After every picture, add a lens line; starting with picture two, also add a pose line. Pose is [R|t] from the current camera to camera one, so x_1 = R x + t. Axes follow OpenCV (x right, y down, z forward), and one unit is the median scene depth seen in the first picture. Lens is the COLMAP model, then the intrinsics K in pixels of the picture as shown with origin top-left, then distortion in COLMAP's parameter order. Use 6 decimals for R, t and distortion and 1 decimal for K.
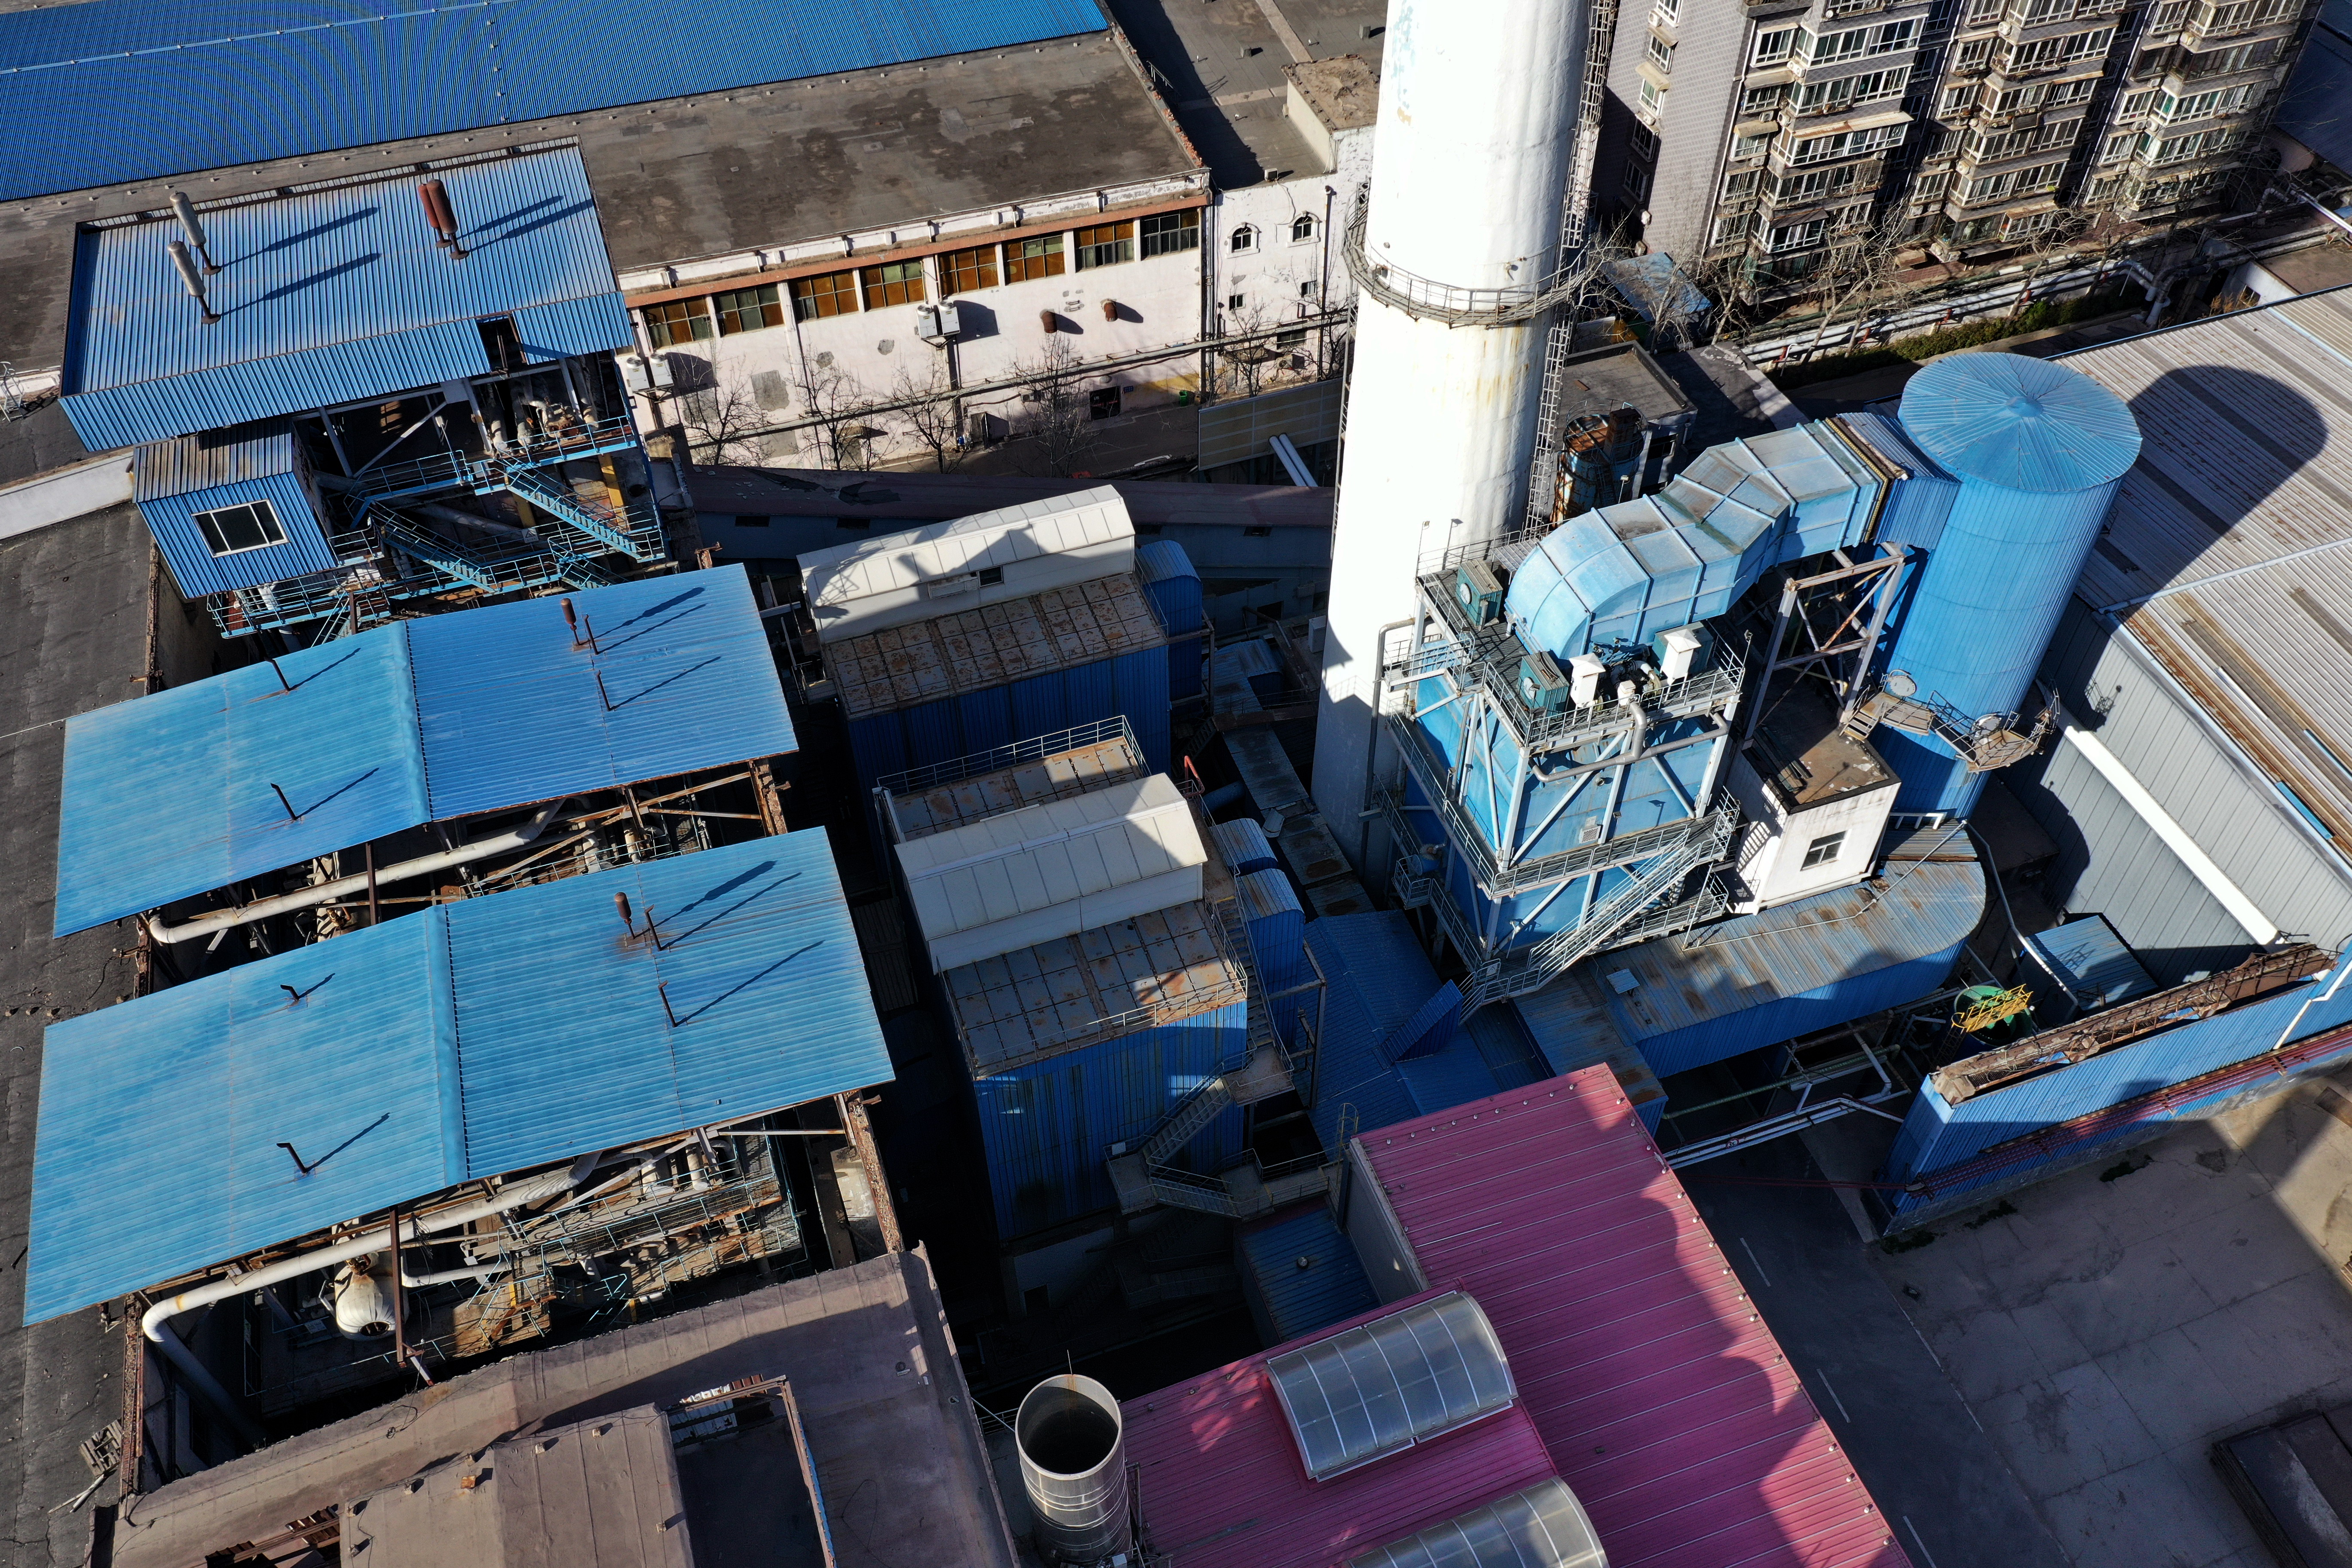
lens RADIAL K [[1864.4, 0, 1180.2], [0, 1864.4, 783.5], [0, 0, 1]] dist [-0.005291, -0.003988]
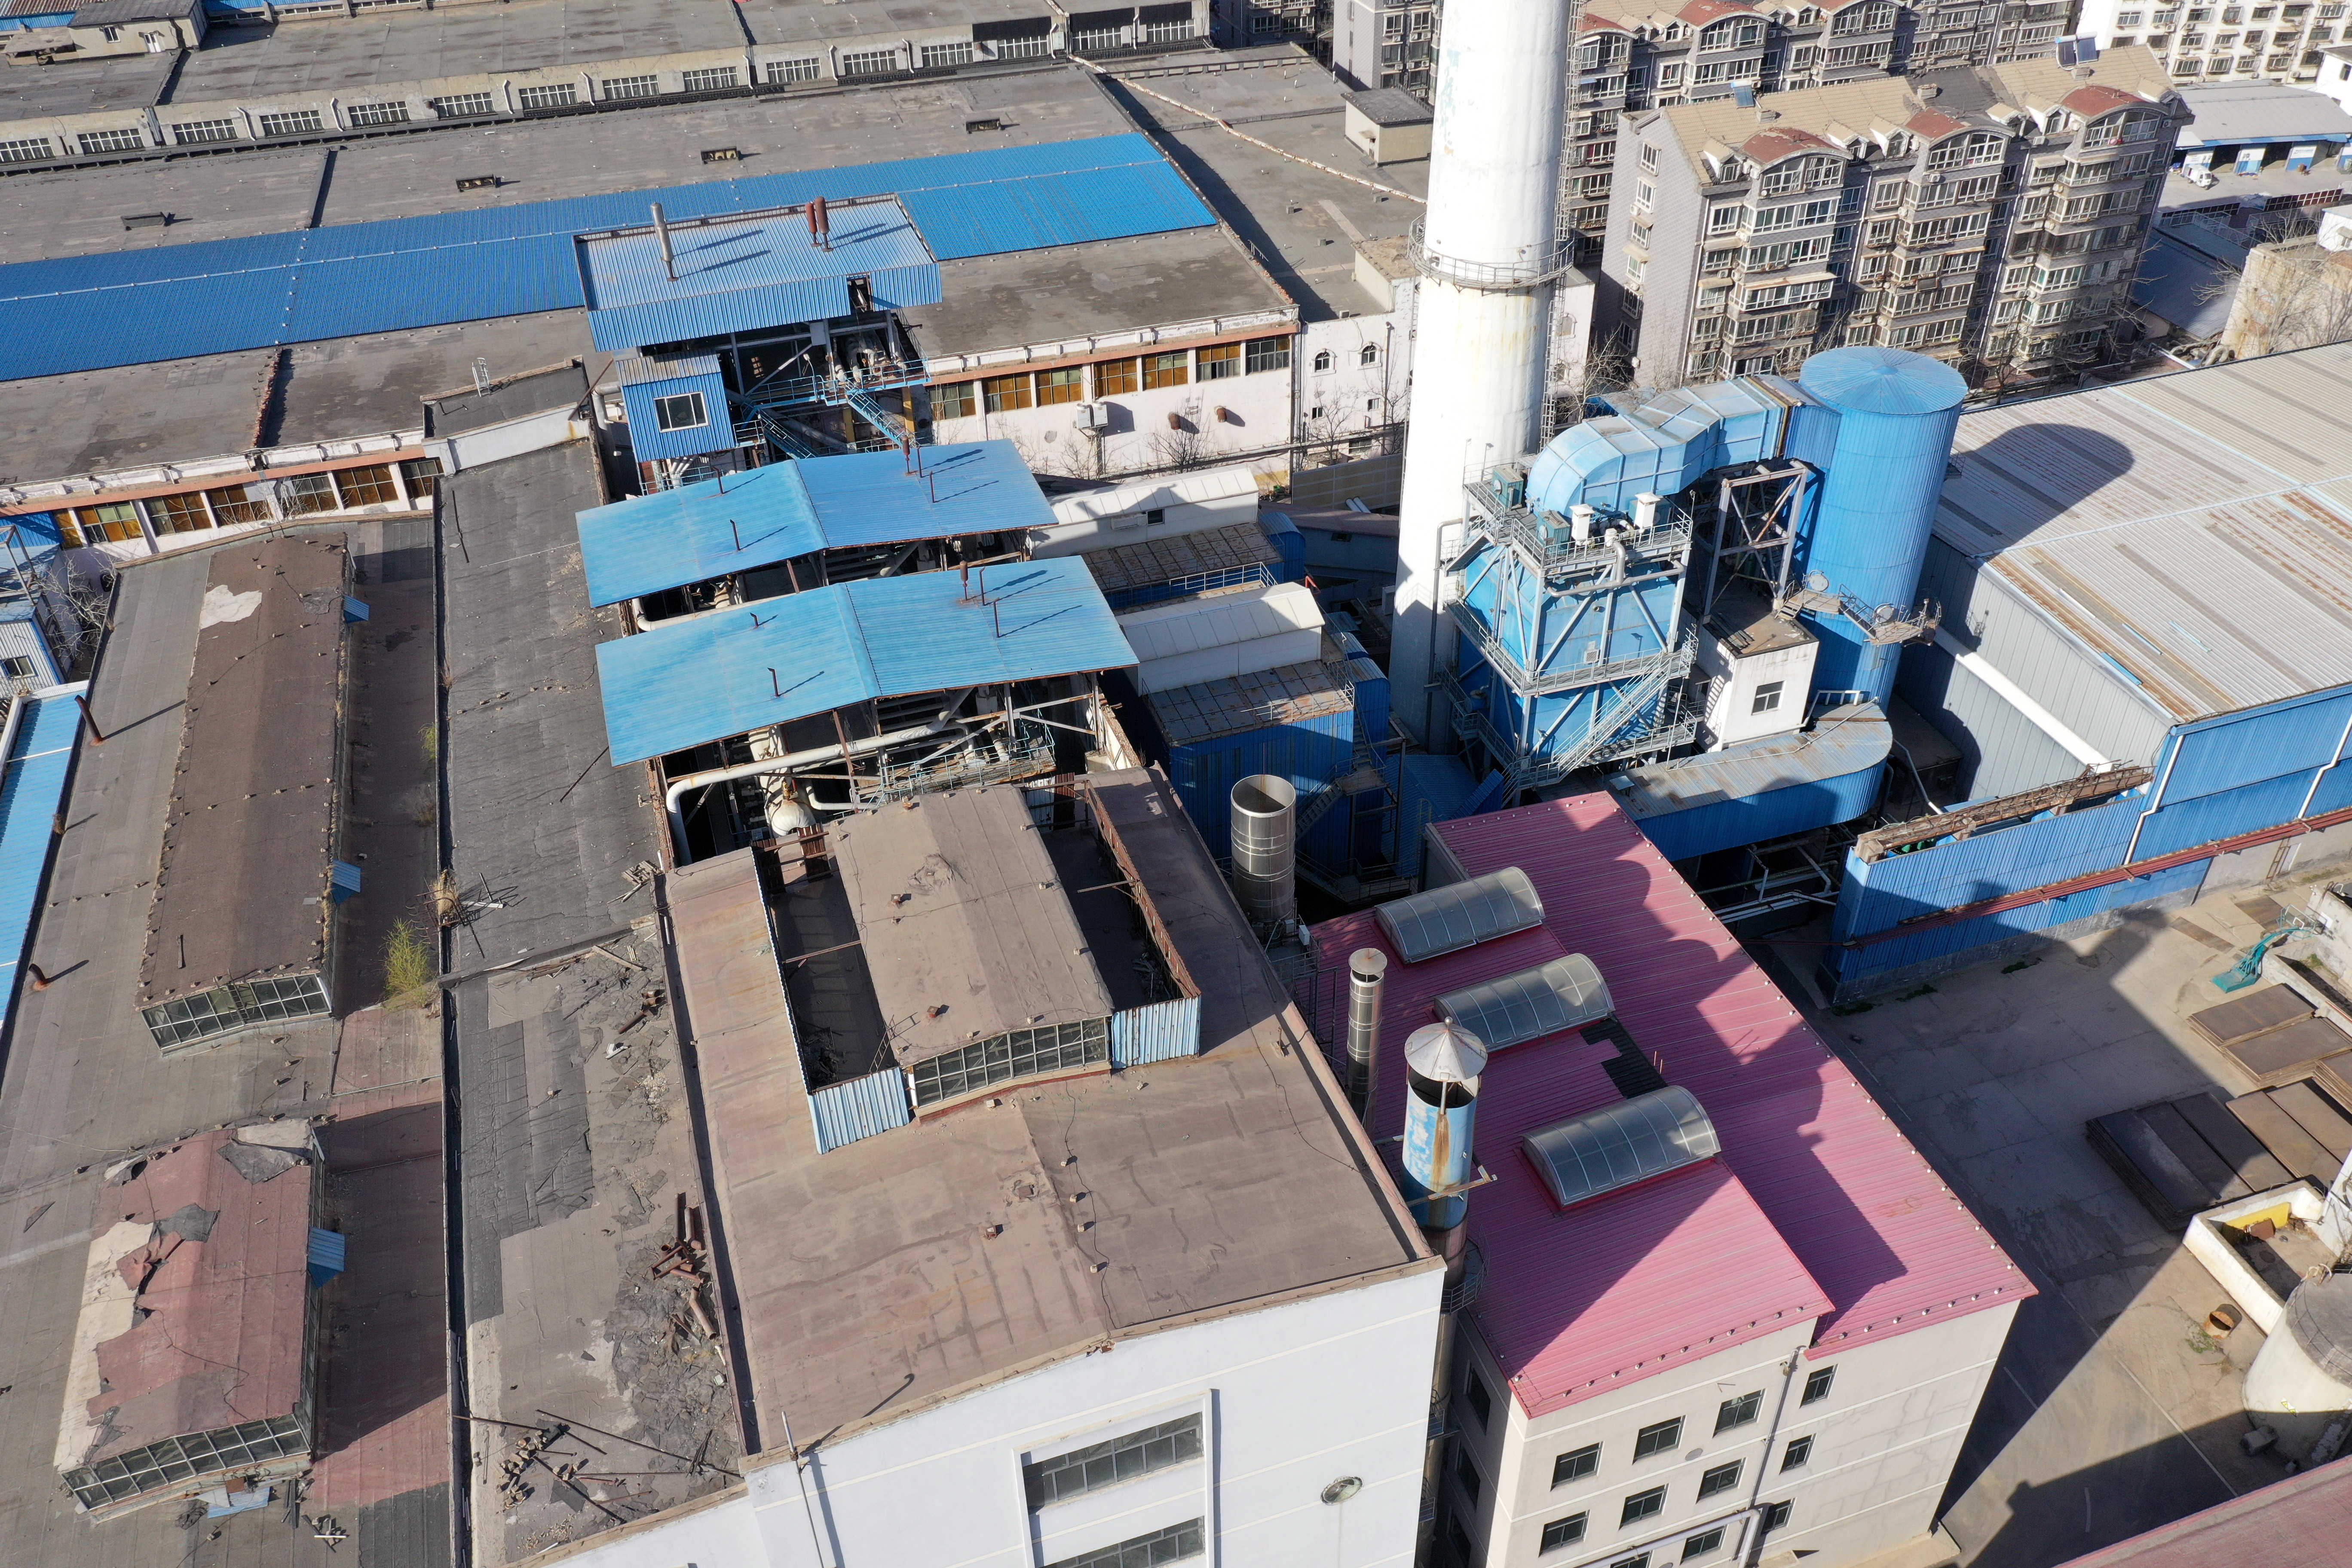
lens RADIAL K [[1864.4, 0, 1181.0], [0, 1864.4, 782.3], [0, 0, 1]] dist [-0.005291, -0.003988]
pose [[0.999730, 0.000995, -0.023214, -0.049633], [-0.005272, 0.982737, -0.184932, 0.336054], [0.022629, 0.185005, 0.982477, -0.324118]]
